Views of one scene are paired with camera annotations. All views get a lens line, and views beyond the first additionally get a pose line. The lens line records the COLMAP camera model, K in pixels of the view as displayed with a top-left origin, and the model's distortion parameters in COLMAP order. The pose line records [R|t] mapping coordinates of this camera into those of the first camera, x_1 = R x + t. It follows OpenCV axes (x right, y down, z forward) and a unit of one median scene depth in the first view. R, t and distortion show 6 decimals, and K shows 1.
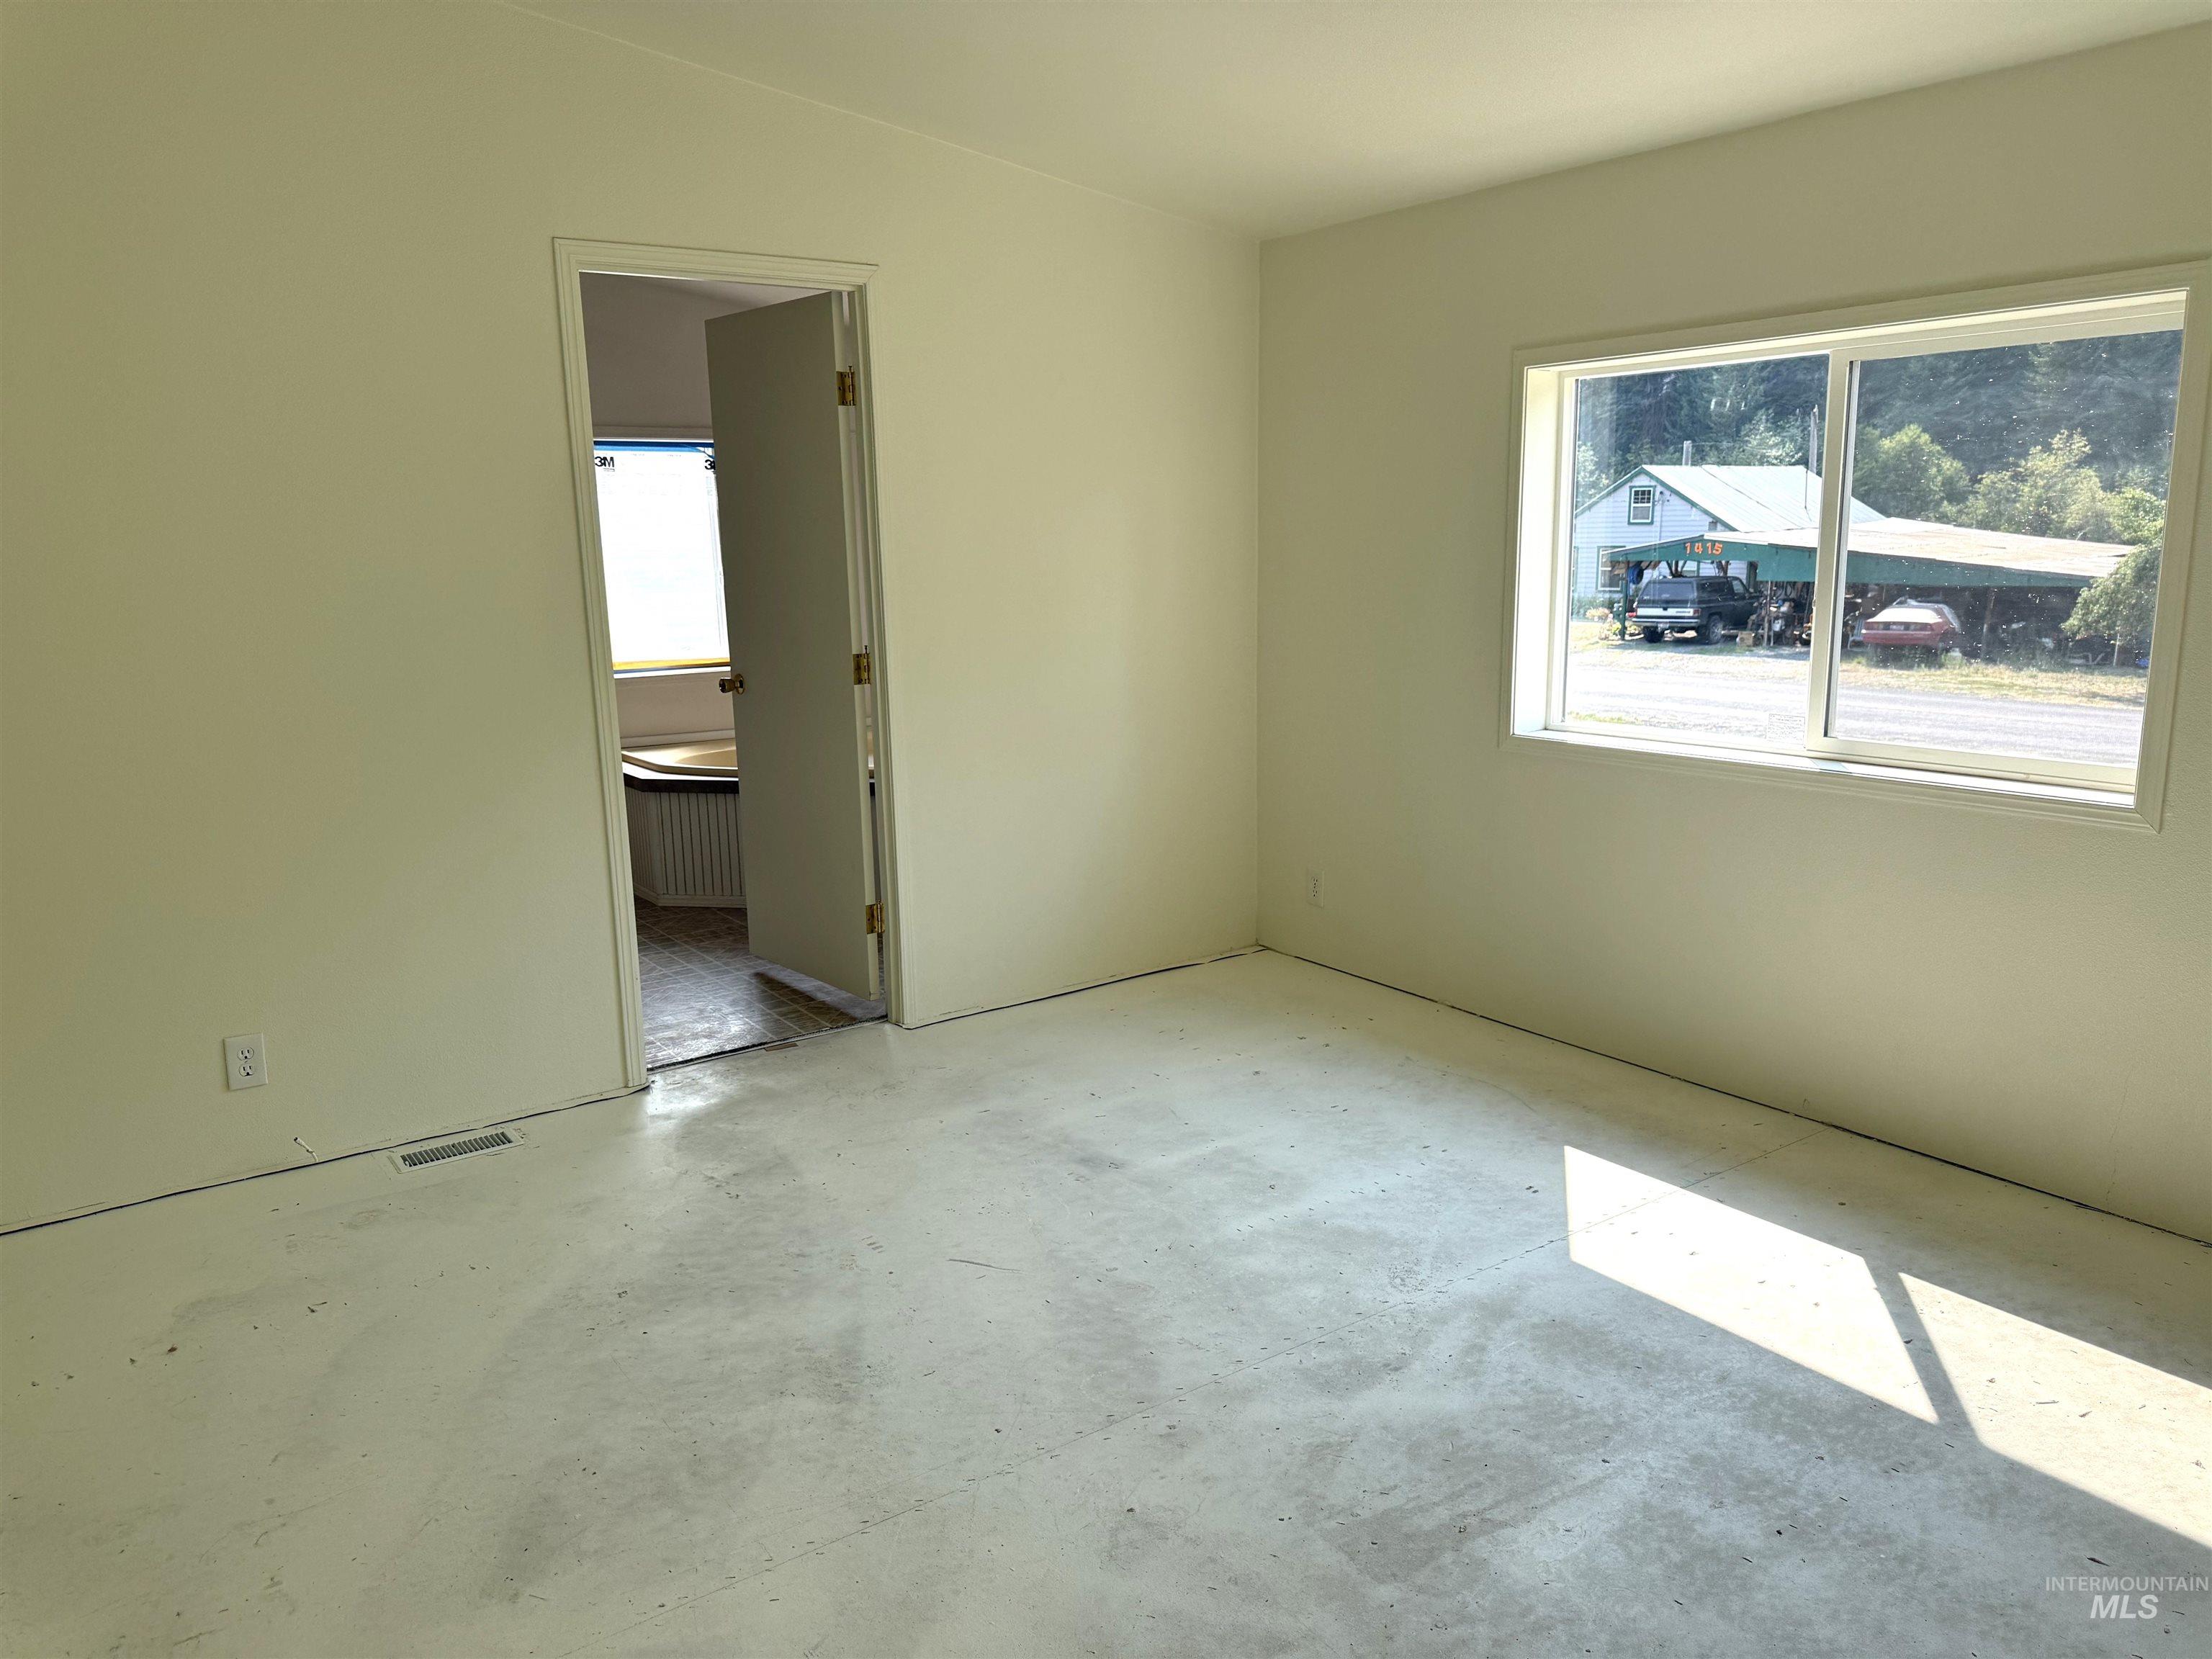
lens RADIAL K [[1562.2, 0, 1105.0], [0, 1562.2, 832.9], [0, 0, 1]] dist [0.001826, -0.001557]
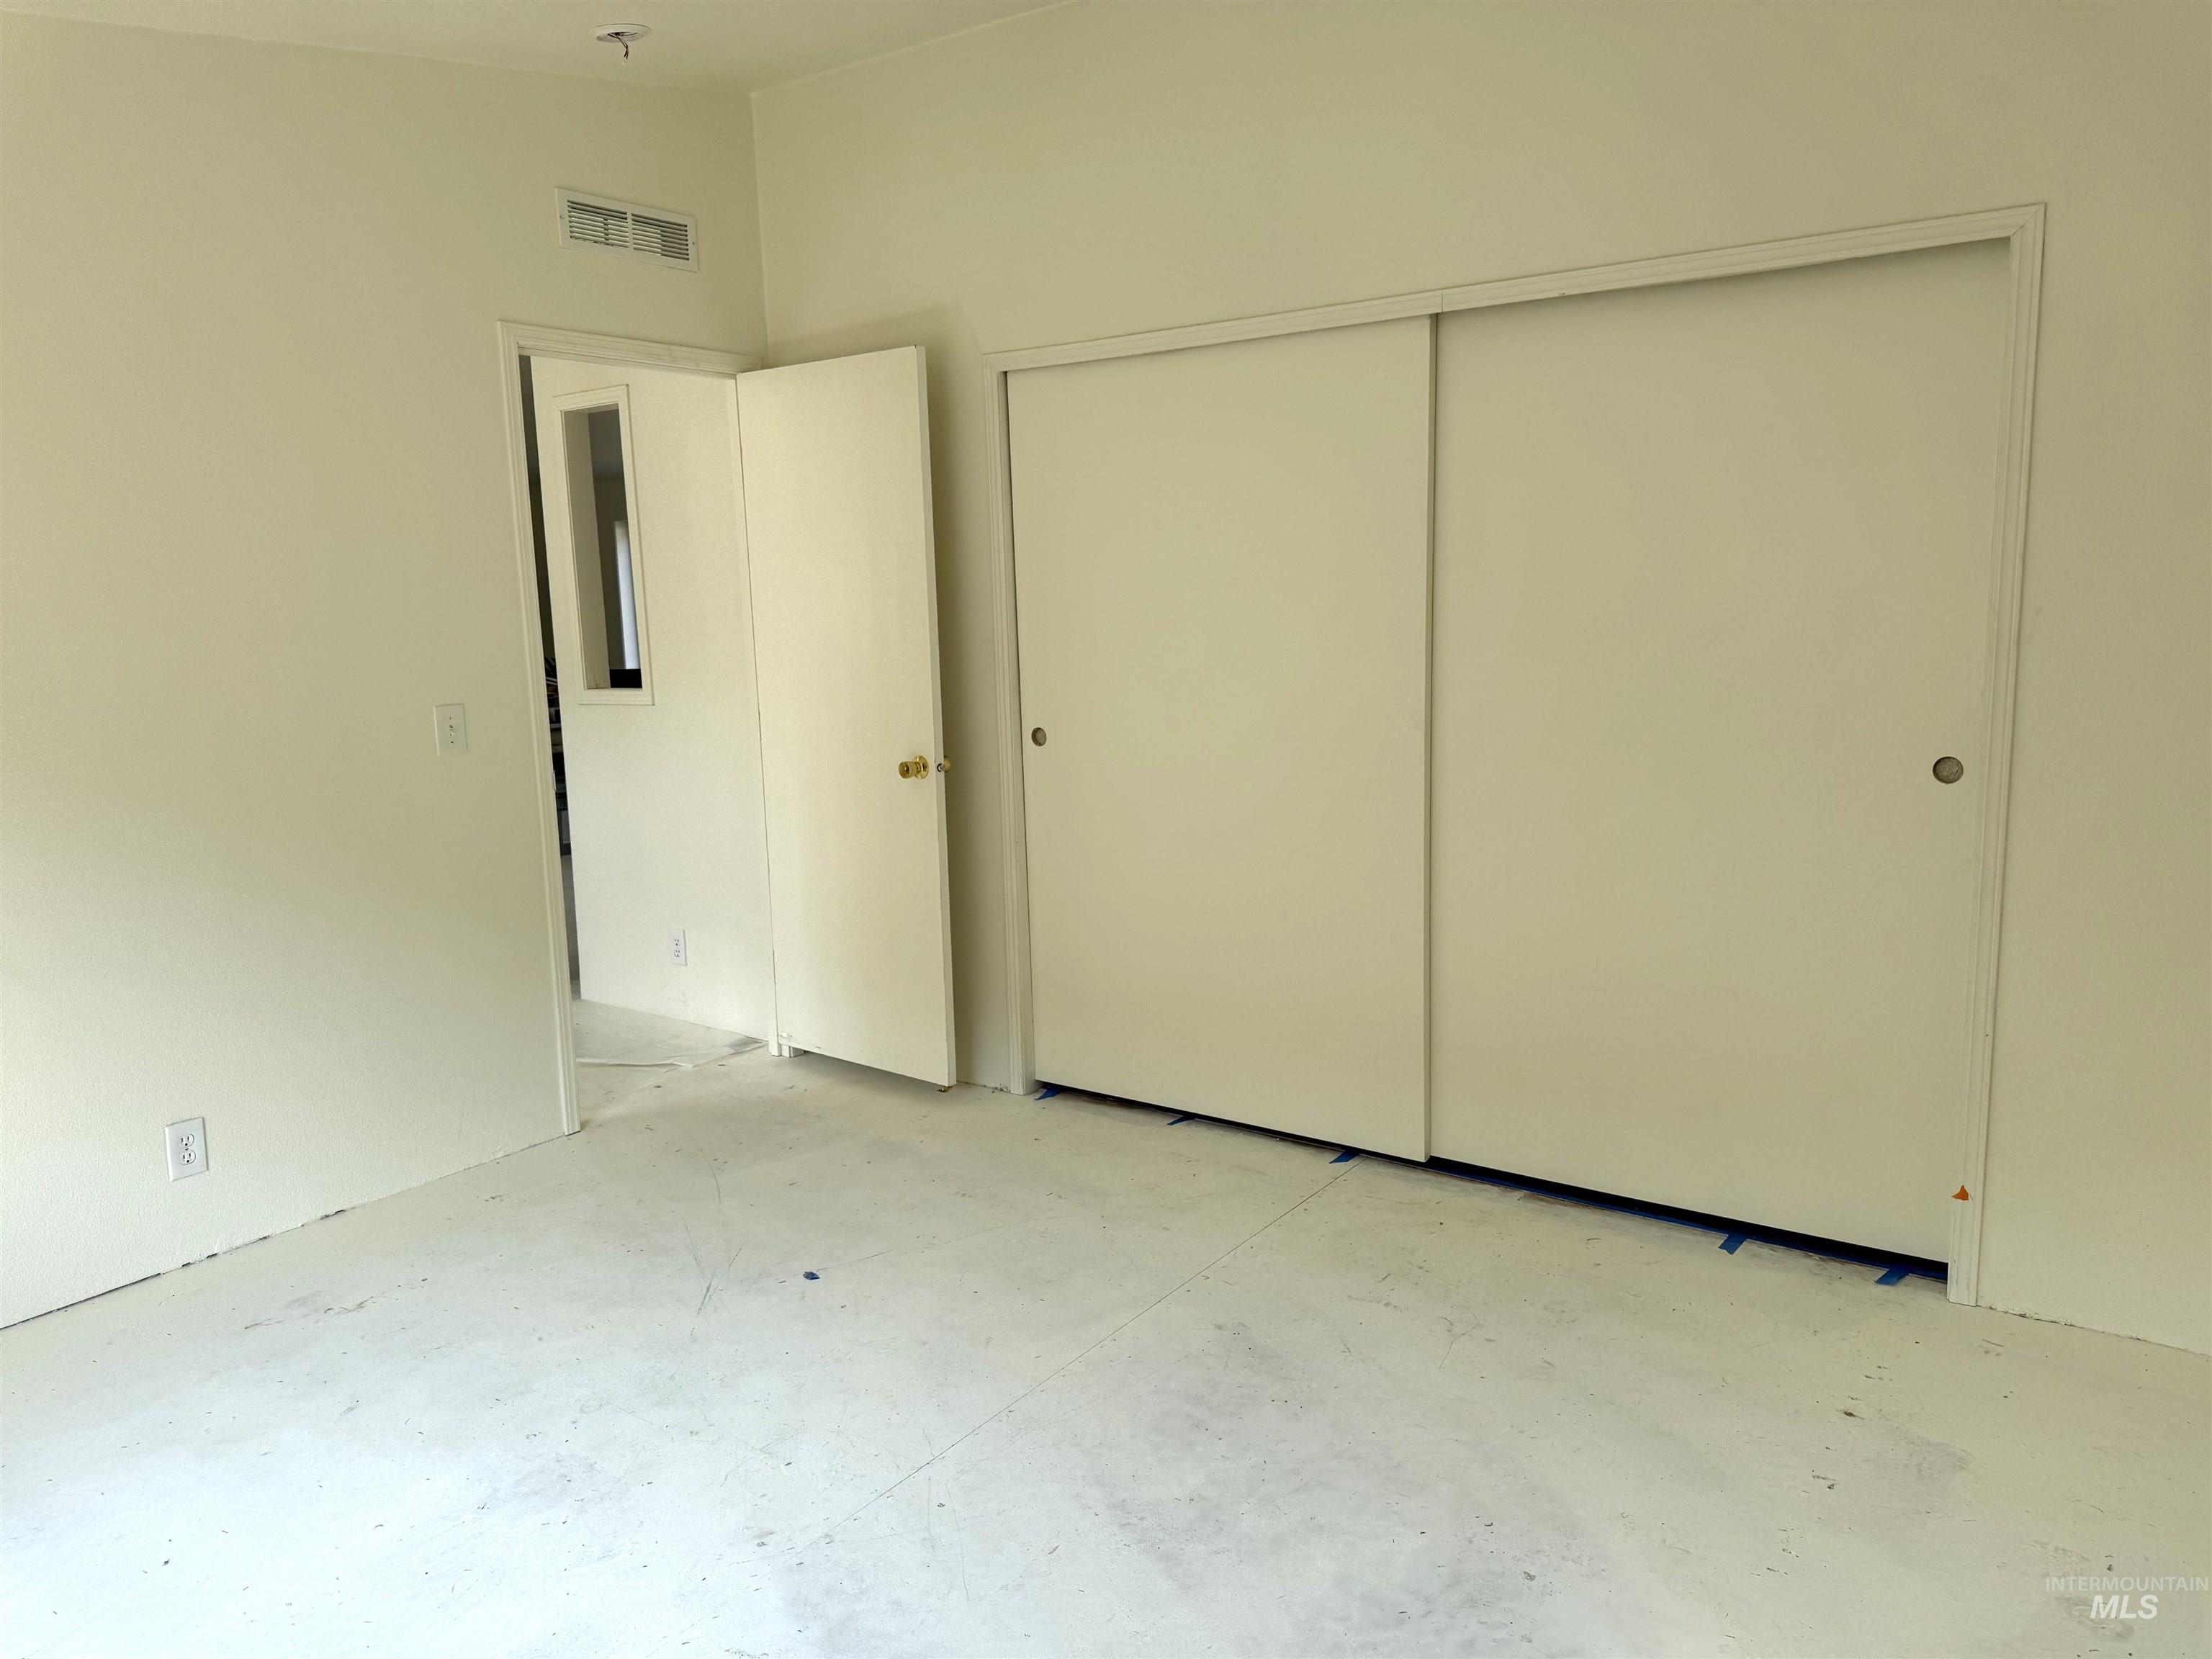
lens RADIAL K [[1562.2, 0, 1104.9], [0, 1562.2, 829.5], [0, 0, 1]] dist [0.001826, -0.001557]
pose [[-0.943574, 0.095833, -0.316992, 0.089124], [-0.020492, 0.938482, 0.344719, -0.302019], [0.330526, 0.331764, -0.883564, 1.490658]]
